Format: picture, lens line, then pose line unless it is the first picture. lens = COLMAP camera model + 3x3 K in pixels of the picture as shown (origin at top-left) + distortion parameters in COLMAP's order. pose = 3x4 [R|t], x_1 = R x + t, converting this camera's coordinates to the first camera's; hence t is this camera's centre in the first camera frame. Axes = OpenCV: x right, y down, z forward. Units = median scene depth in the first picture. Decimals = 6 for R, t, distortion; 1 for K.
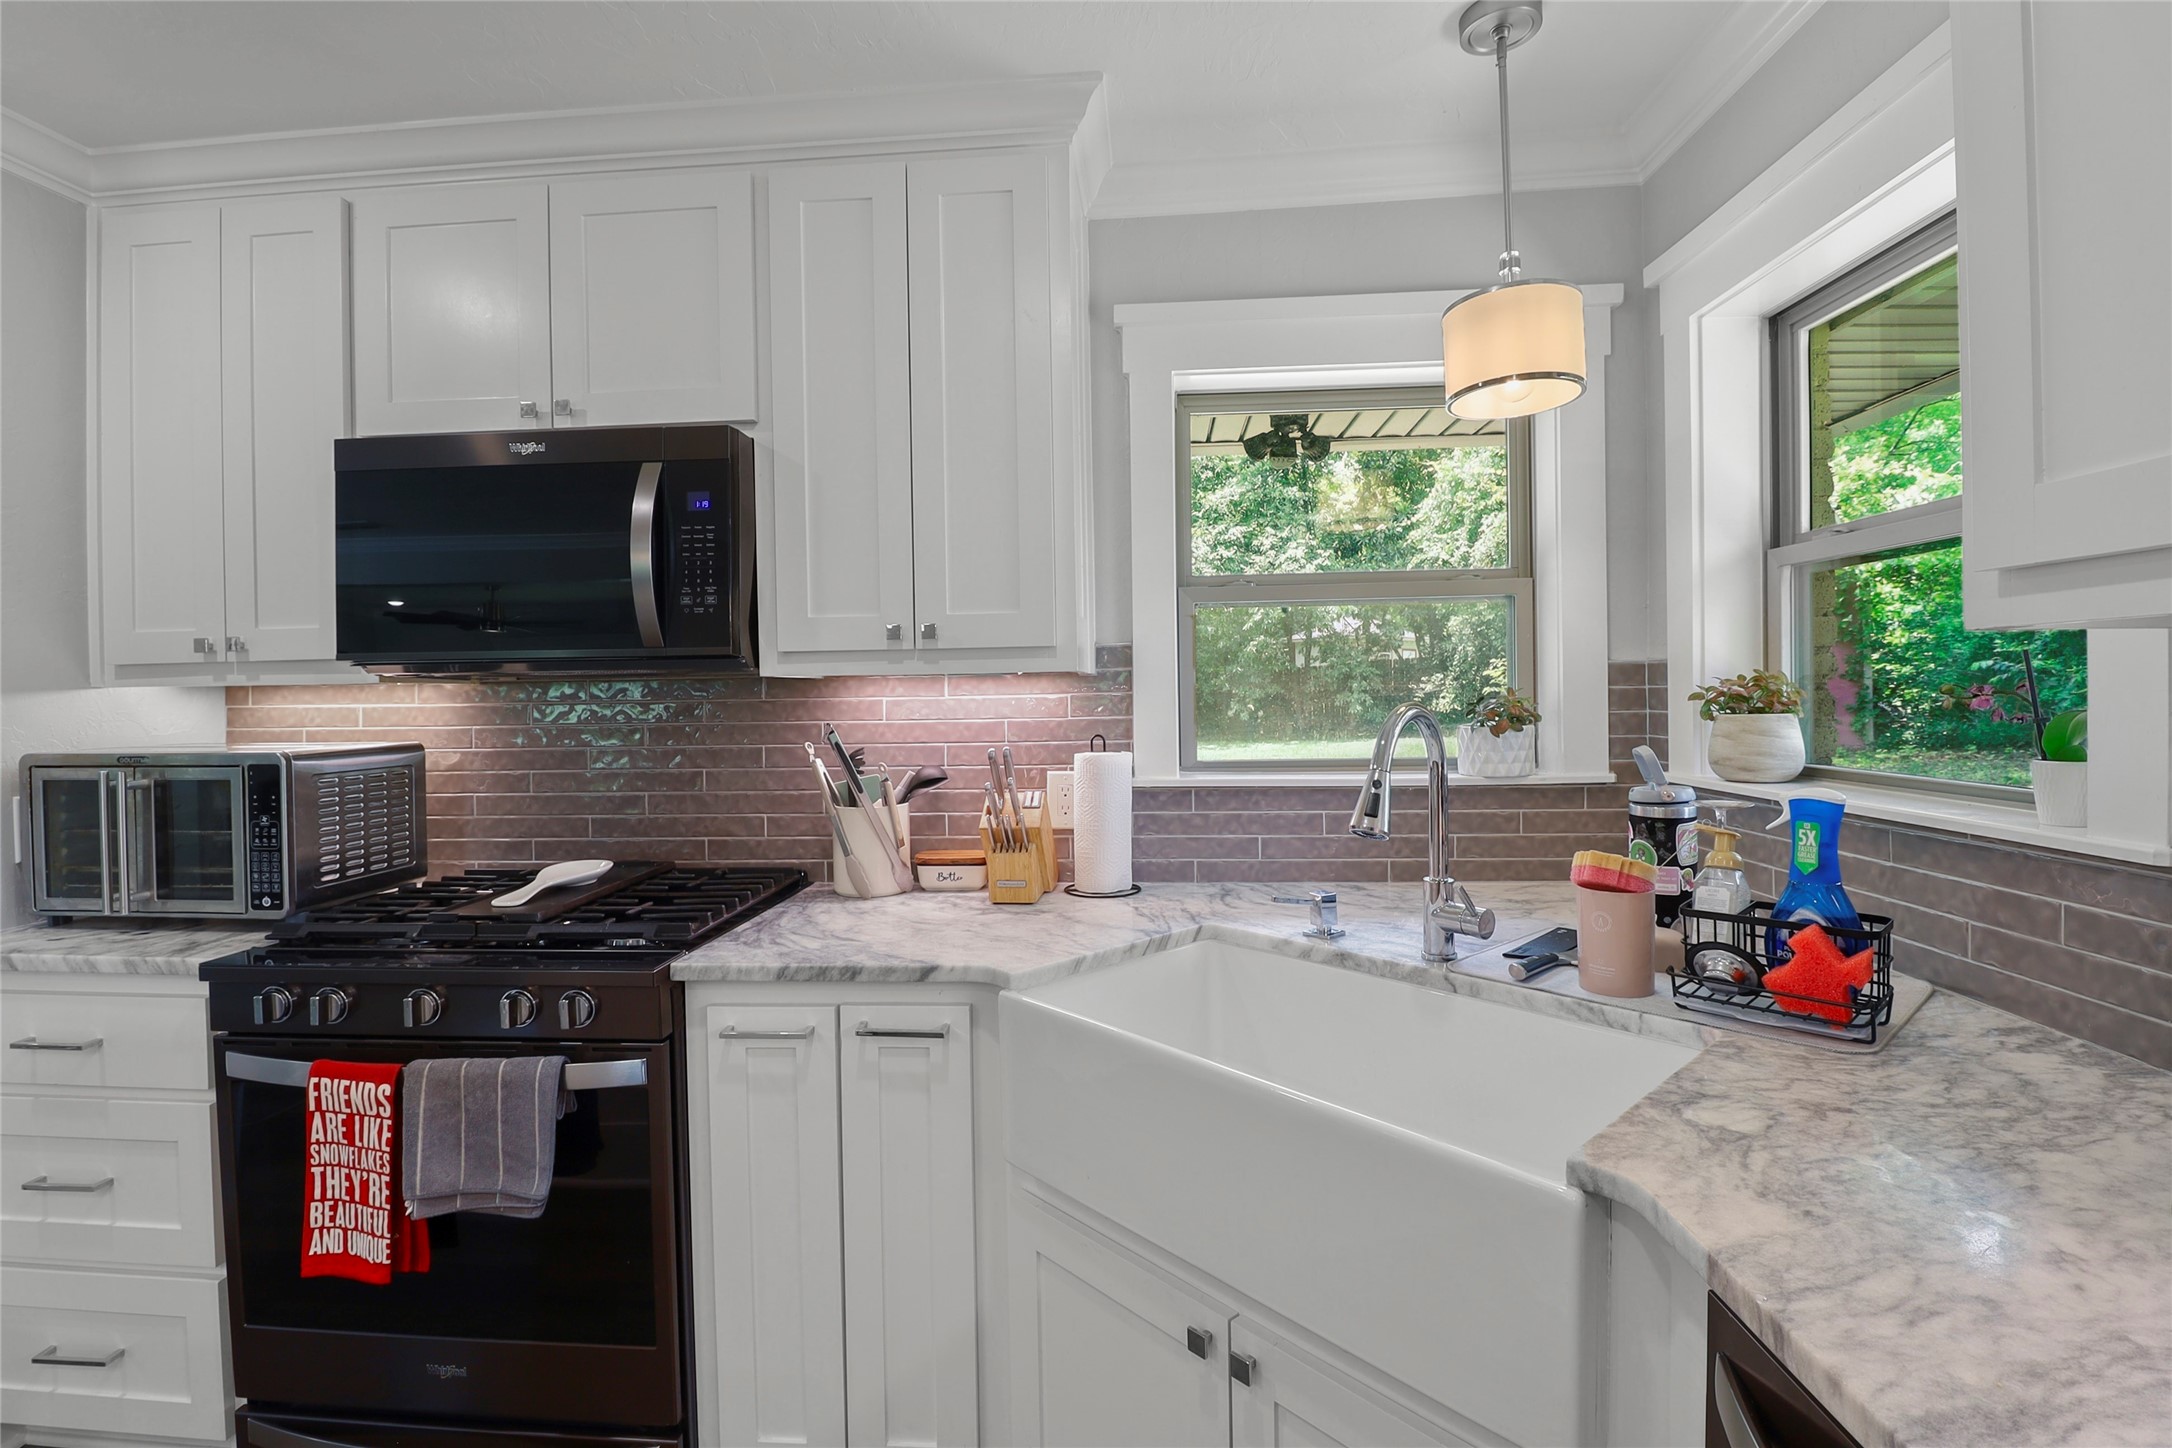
lens RADIAL K [[995.1, 0, 1077.5], [0, 995.1, 701.9], [0, 0, 1]] dist [-0.000003, -0.012106]
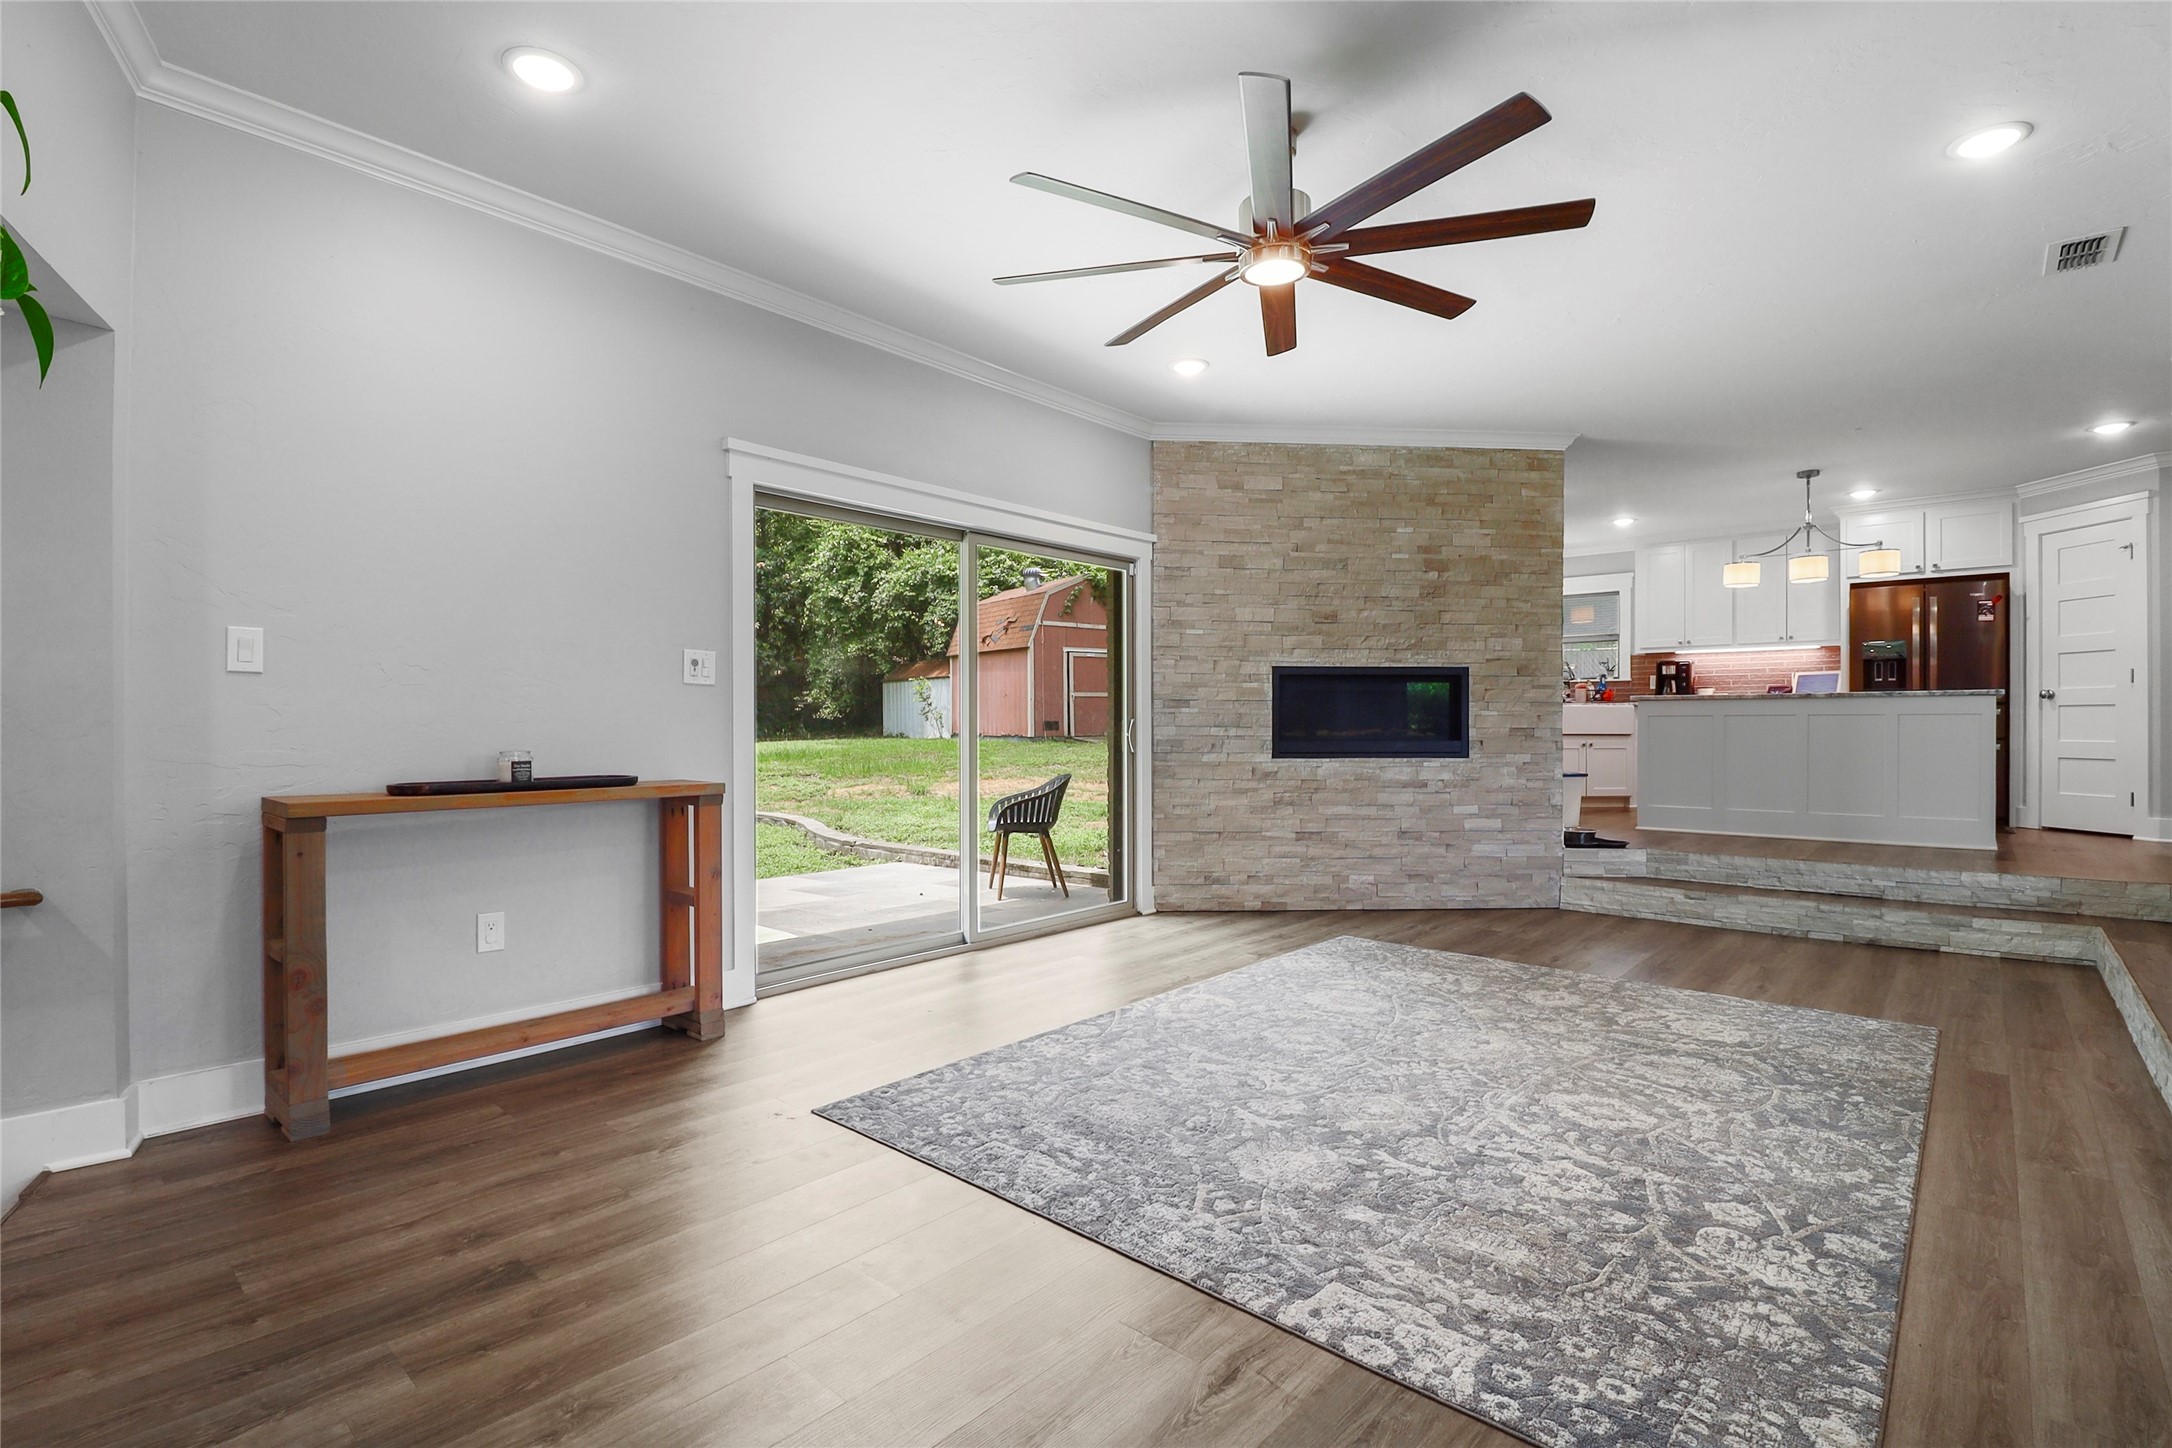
lens RADIAL K [[1004.7, 0, 1080.6], [0, 1004.7, 730.3], [0, 0, 1]] dist [-0.000218, -0.014895]
pose [[0.608512, 0.009522, 0.793488, -4.824190], [-0.002800, 0.999948, -0.009852, 0.376030], [-0.793540, 0.003774, 0.608506, -0.339606]]
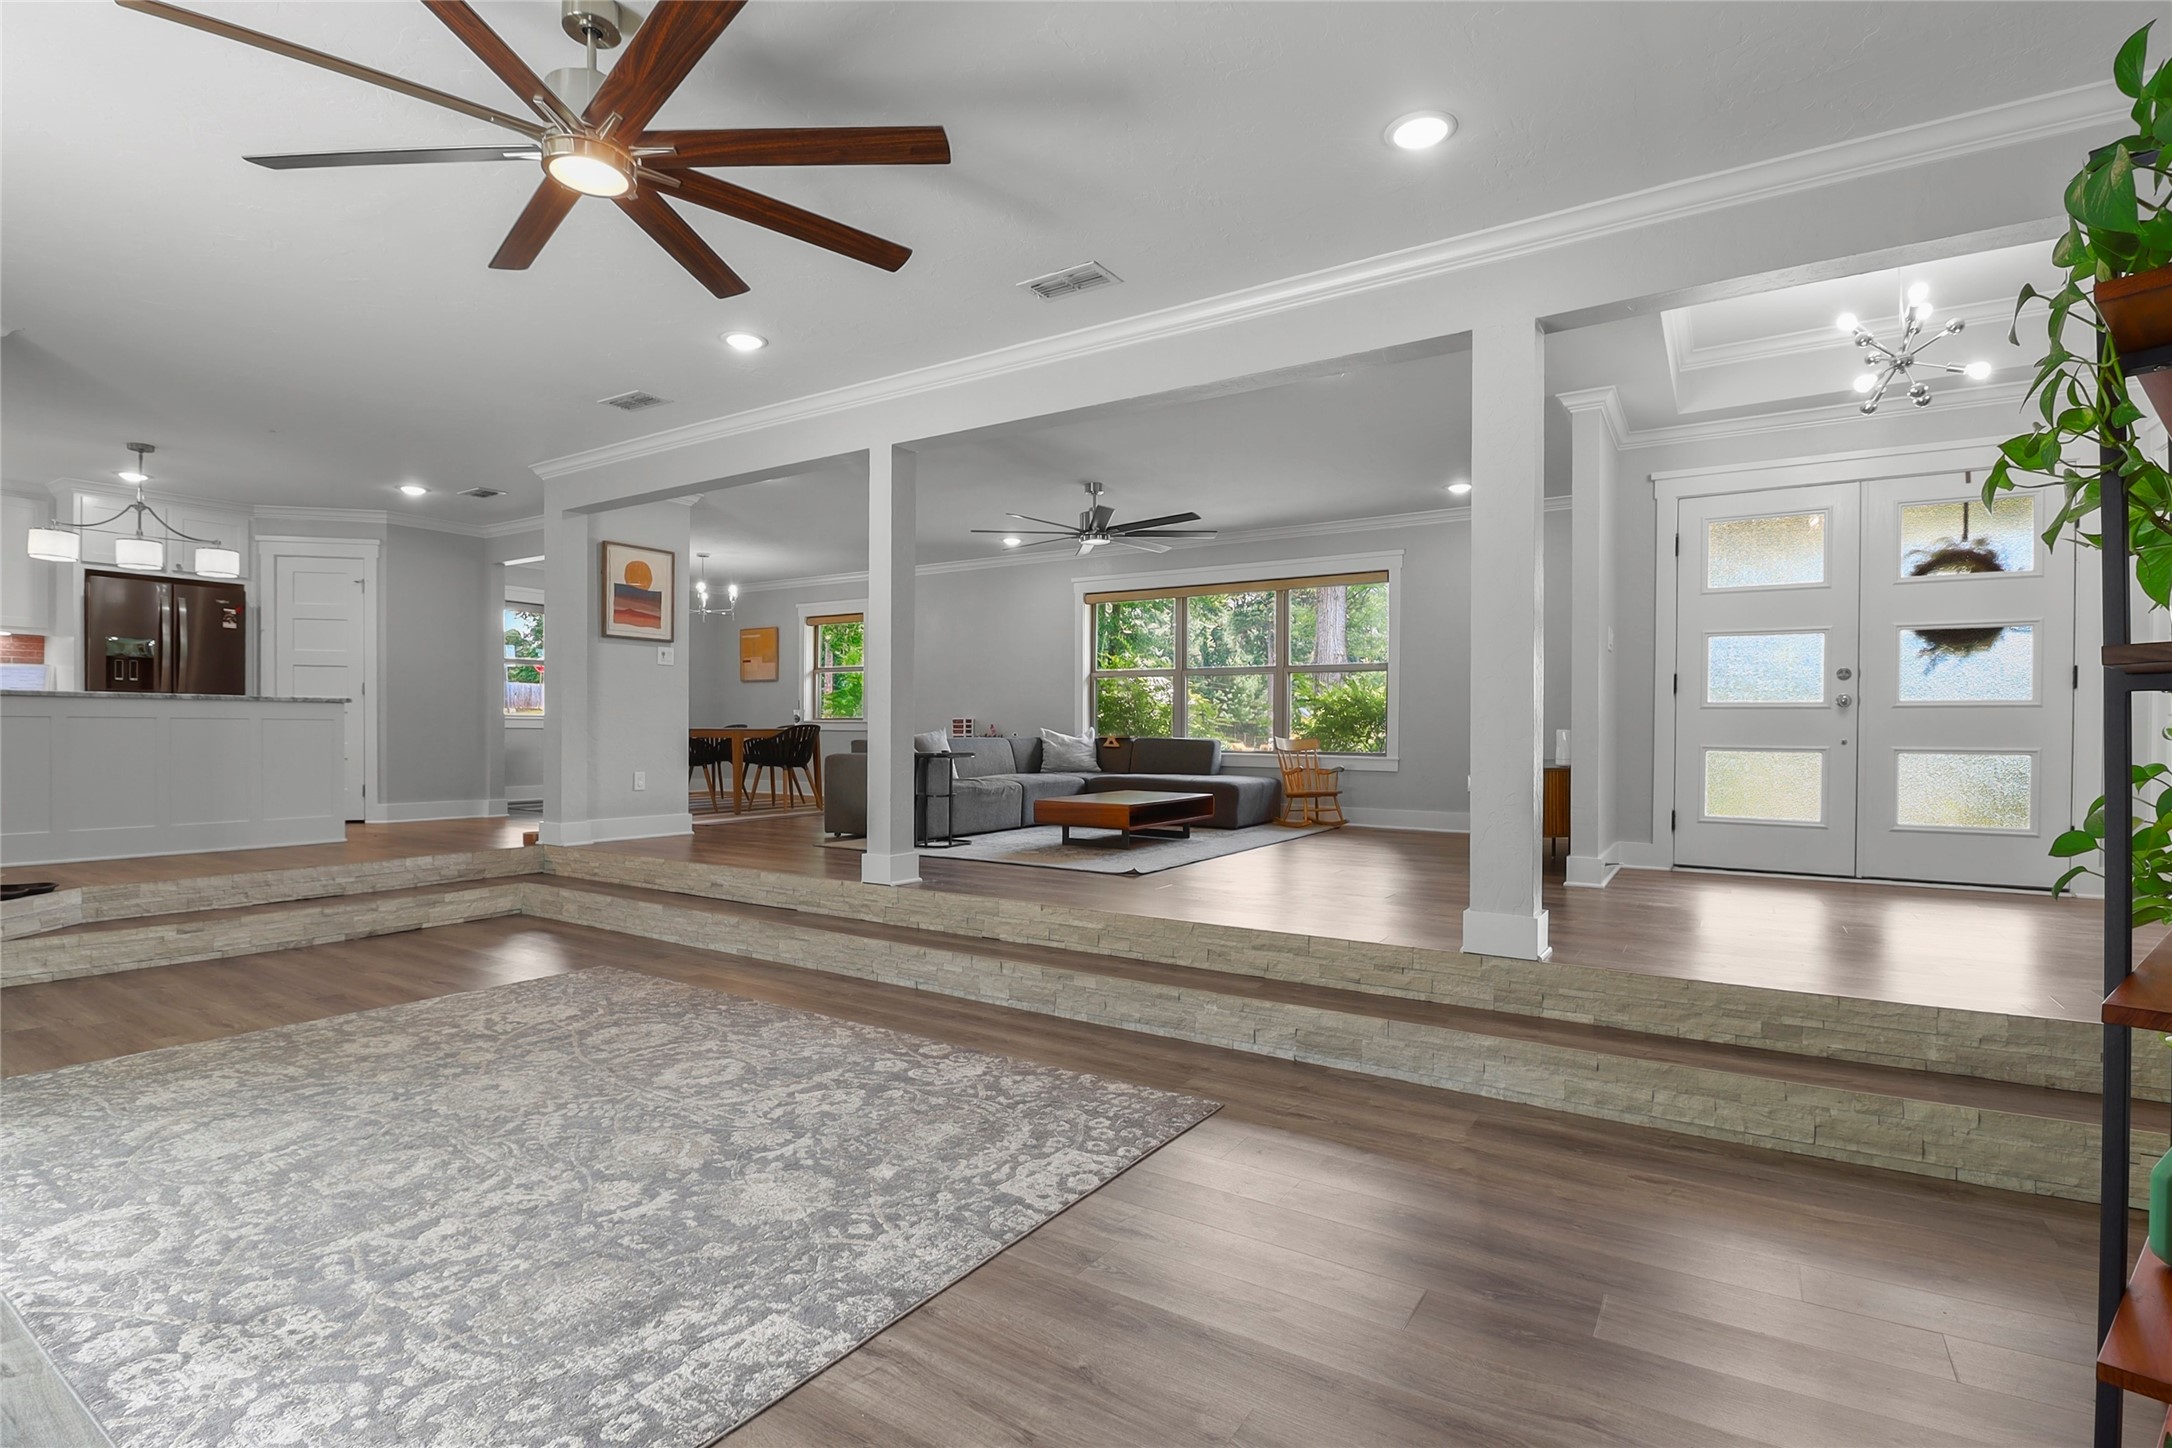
lens RADIAL K [[1031.2, 0, 1055.9], [0, 1031.2, 731.5], [0, 0, 1]] dist [0.000463, -0.014849]
pose [[-0.870863, 0.008893, 0.491445, -4.571105], [0.009582, 0.999953, -0.001114, 0.356784], [-0.491432, 0.003739, -0.870908, 1.090224]]
